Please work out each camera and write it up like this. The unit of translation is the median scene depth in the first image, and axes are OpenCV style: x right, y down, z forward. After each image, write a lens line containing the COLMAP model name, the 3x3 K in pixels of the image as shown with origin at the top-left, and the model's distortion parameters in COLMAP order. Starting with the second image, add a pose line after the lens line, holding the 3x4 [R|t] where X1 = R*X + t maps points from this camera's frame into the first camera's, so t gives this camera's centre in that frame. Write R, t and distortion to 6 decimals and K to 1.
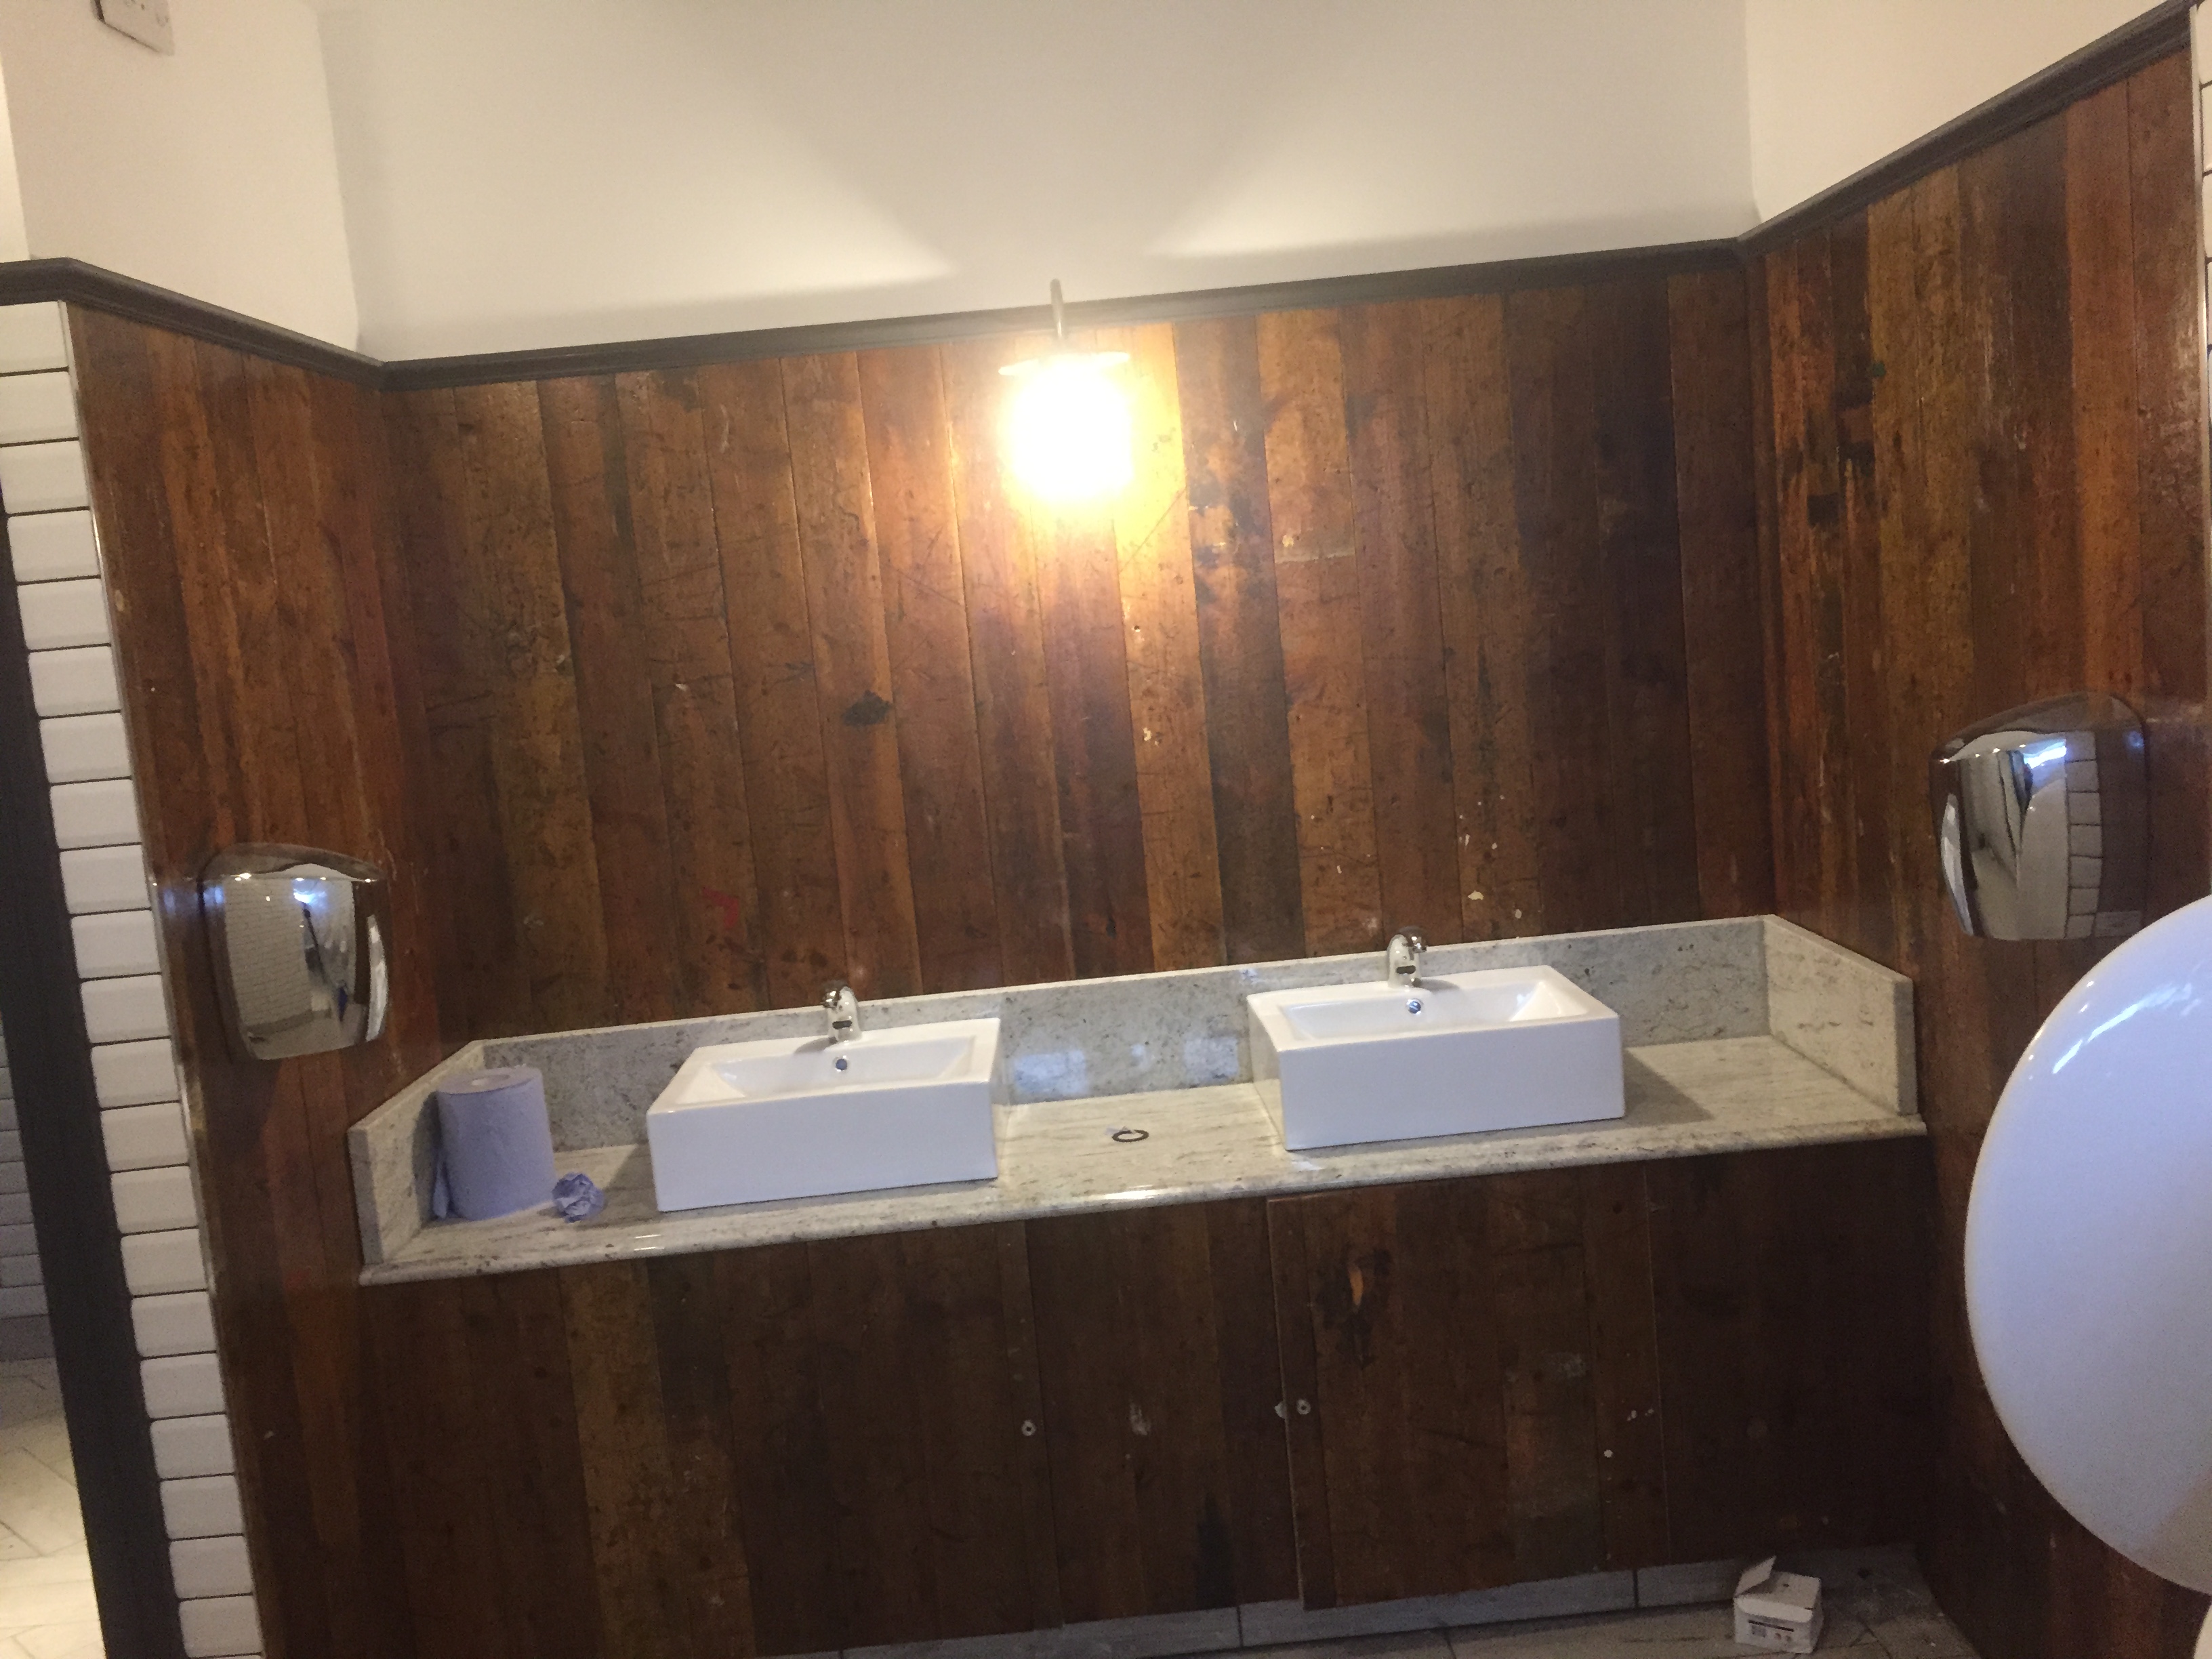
lens RADIAL K [[1898.7, 0, 1100.7], [0, 1898.7, 806.1], [0, 0, 1]] dist [0.082060, -0.110594]
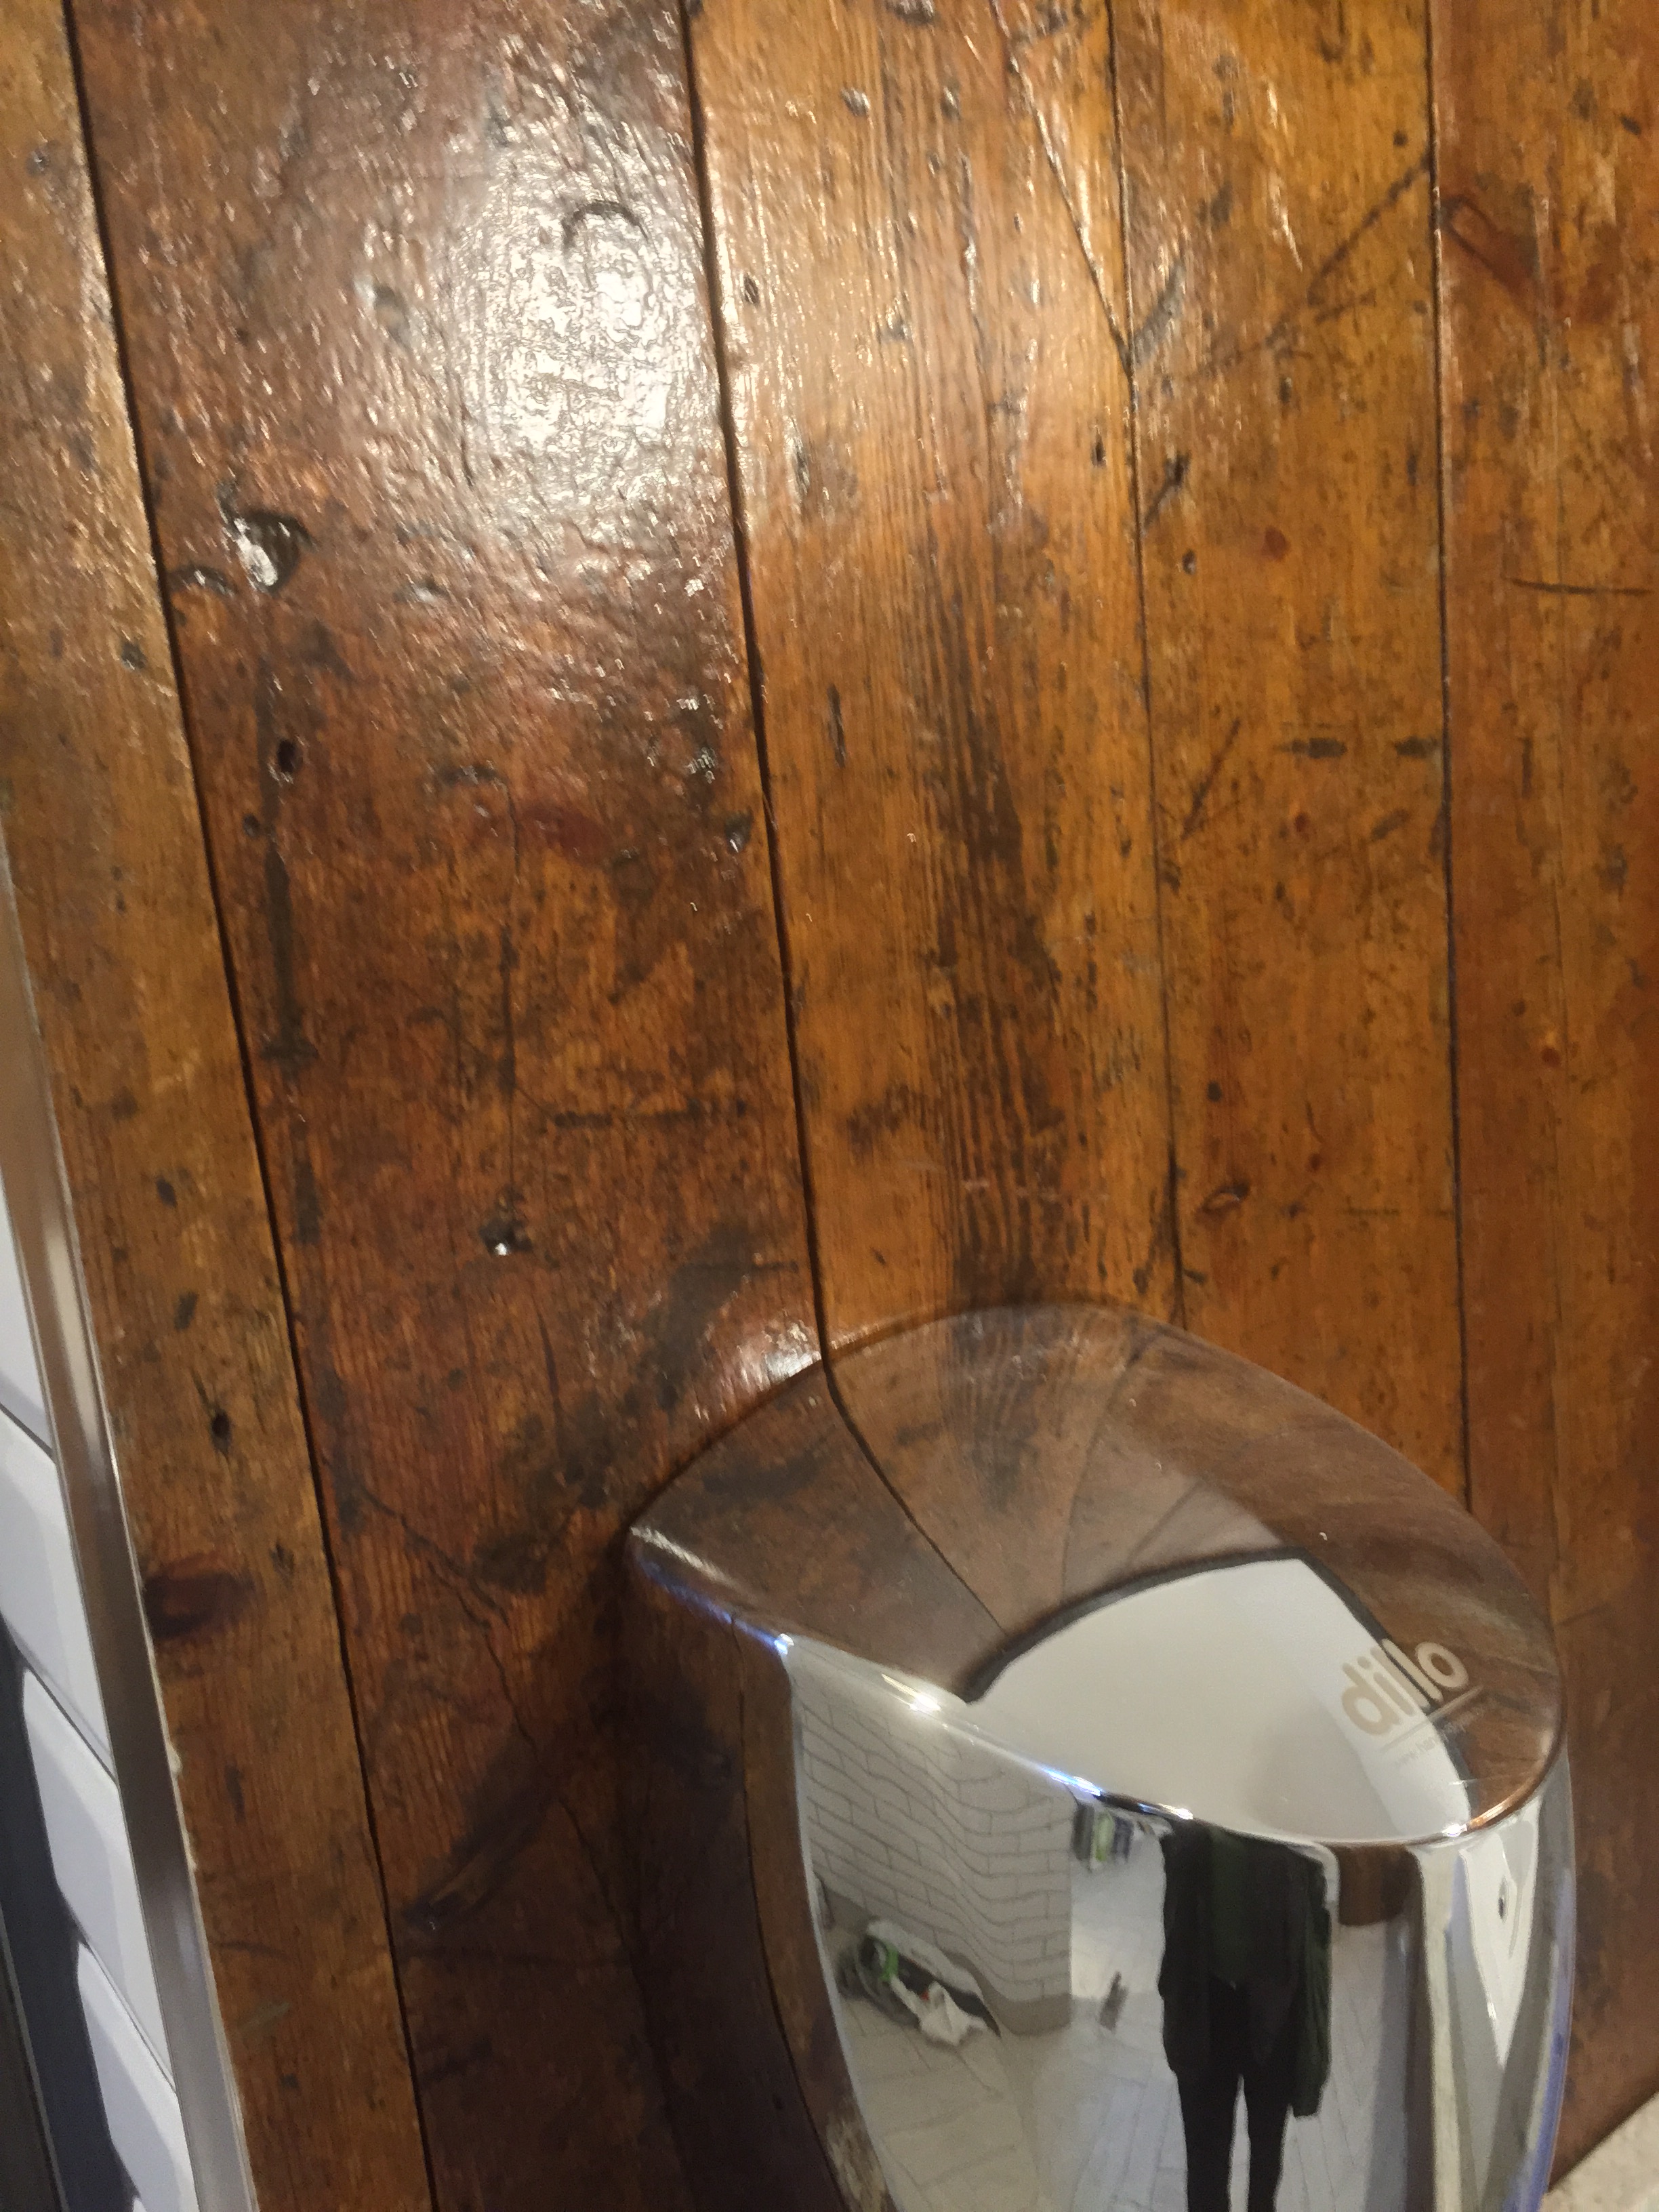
lens RADIAL K [[1898.7, 0, 831.8], [0, 1898.7, 1108.7], [0, 0, 1]] dist [0.082060, -0.110594]
pose [[0.596406, 0.205385, -0.775962, -0.230658], [-0.043071, 0.973506, 0.224567, -0.039031], [0.801527, -0.100511, 0.589451, 0.672851]]
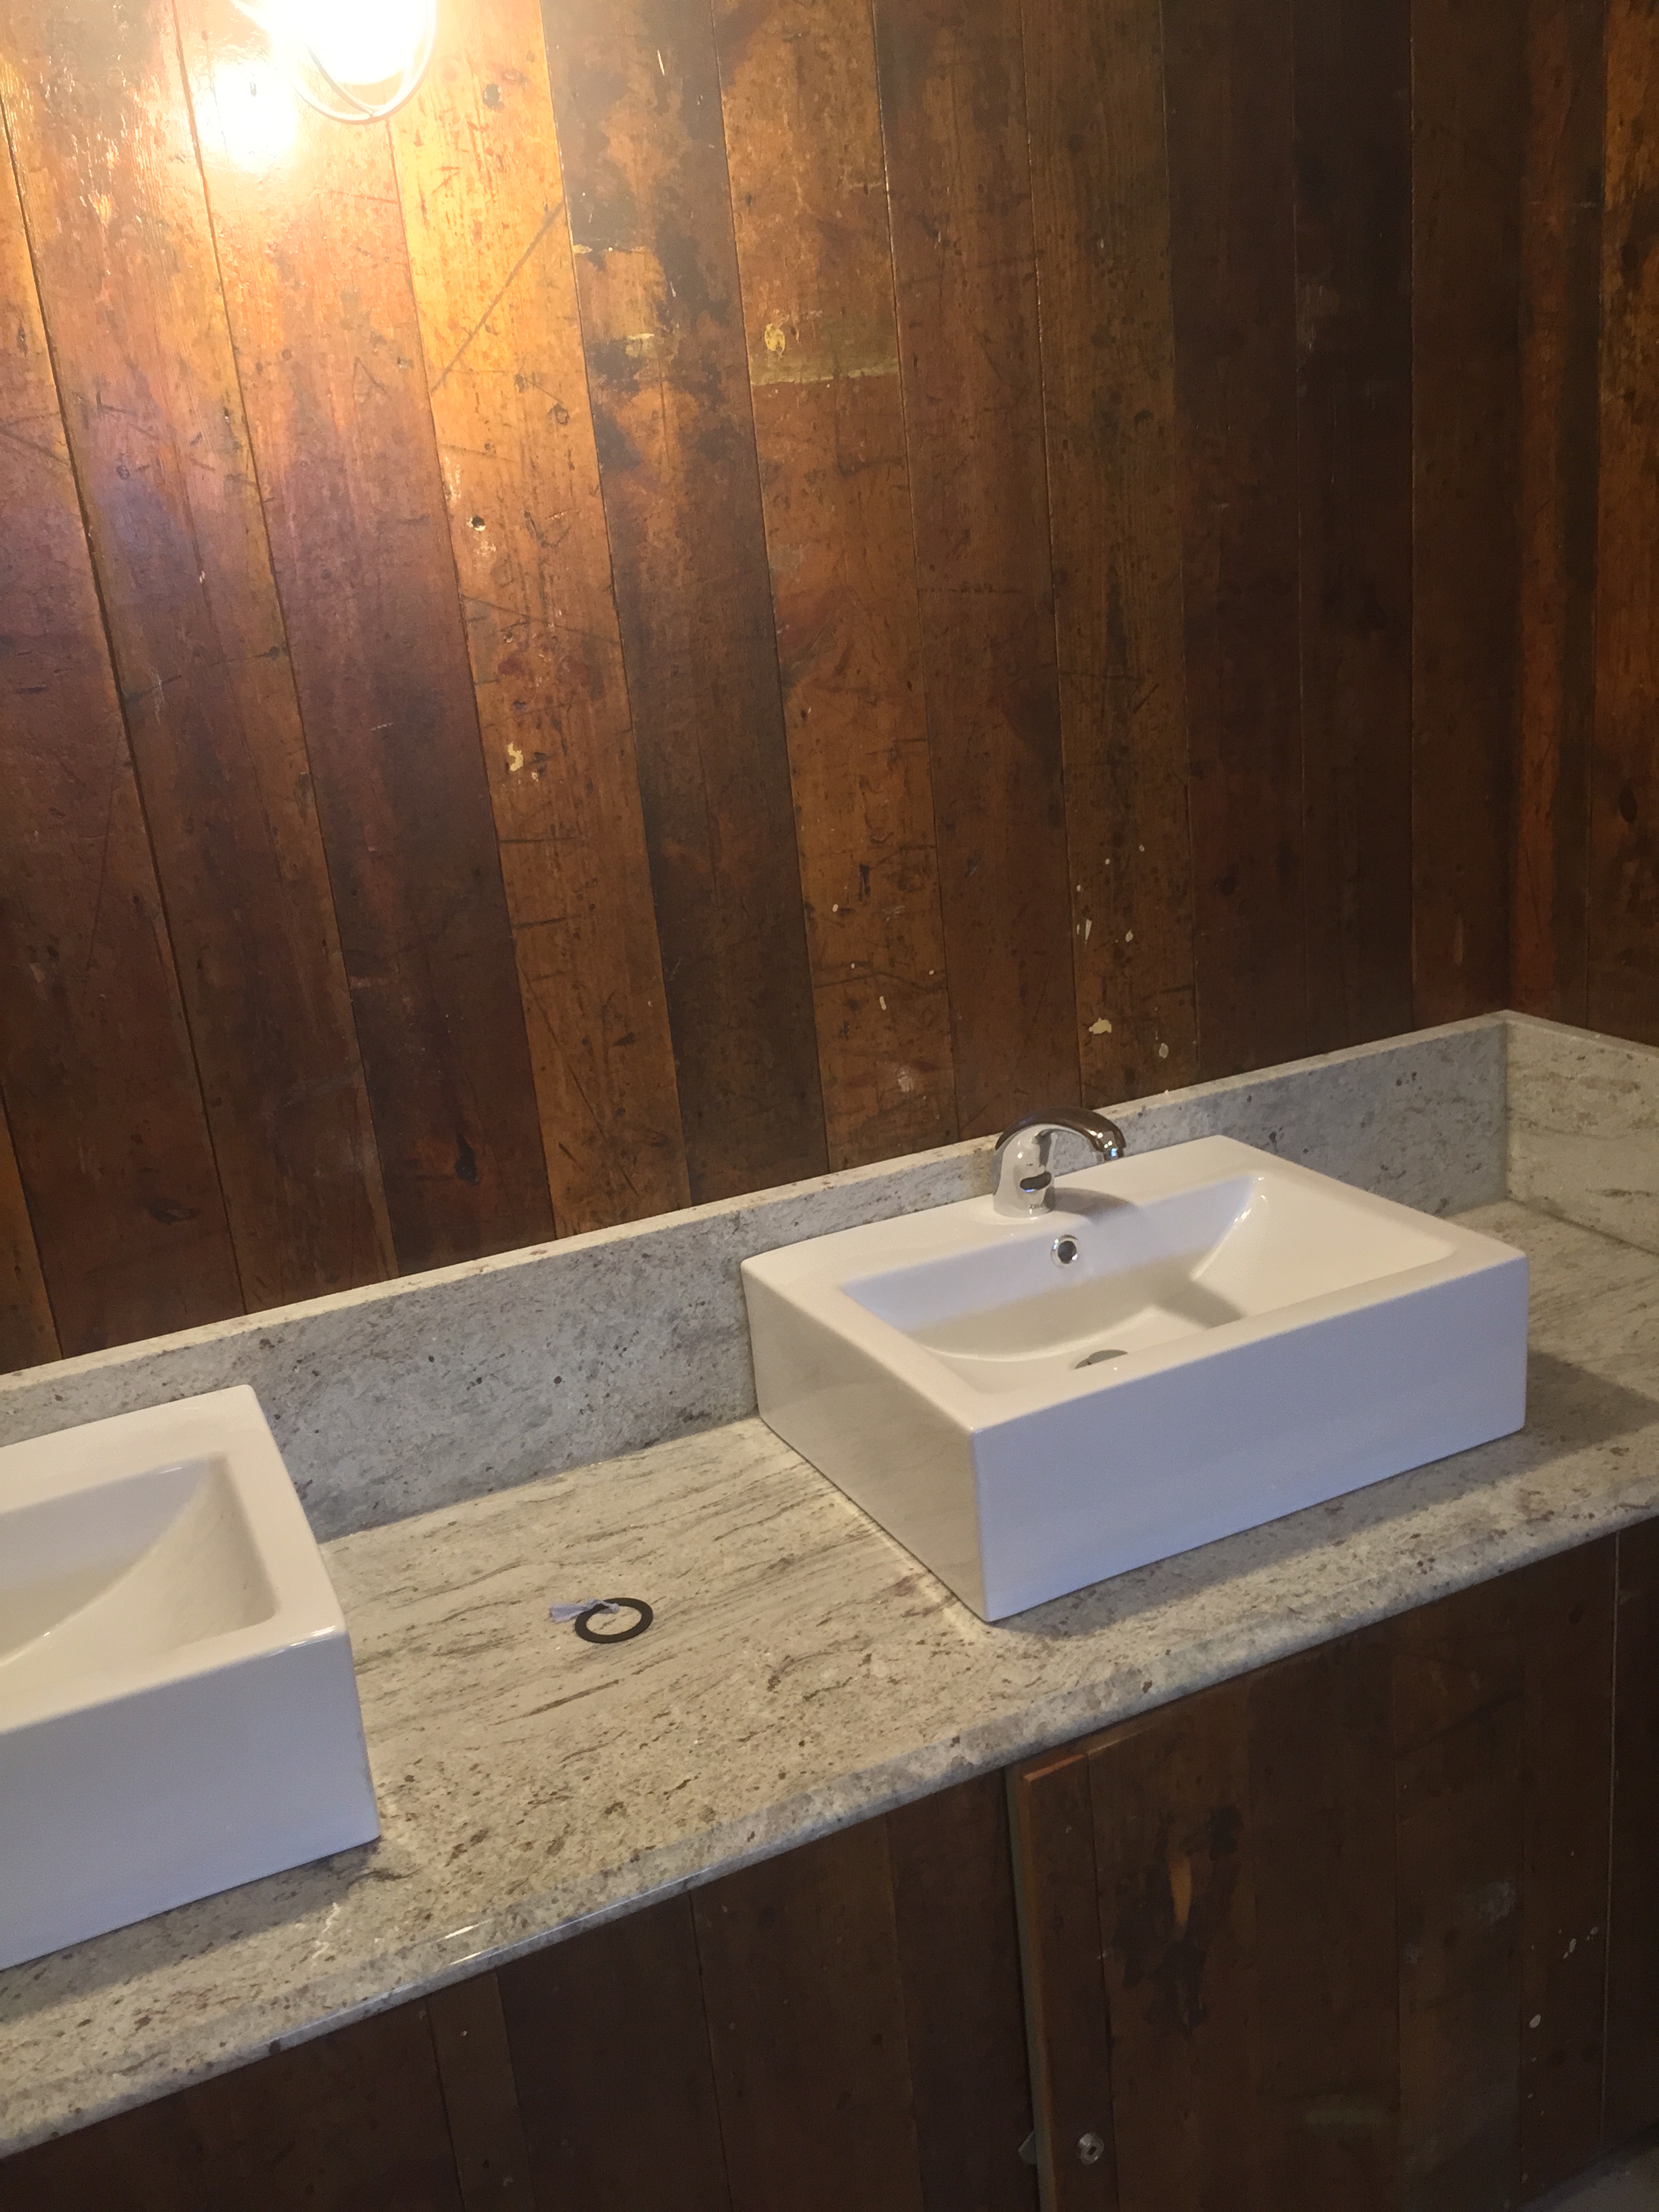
lens RADIAL K [[1898.7, 0, 848.9], [0, 1898.7, 1105.5], [0, 0, 1]] dist [0.082060, -0.110594]
pose [[0.913552, -0.110632, 0.391387, -0.096472], [0.051817, 0.986112, 0.157794, -0.023059], [-0.403408, -0.123873, 0.906597, 0.528299]]
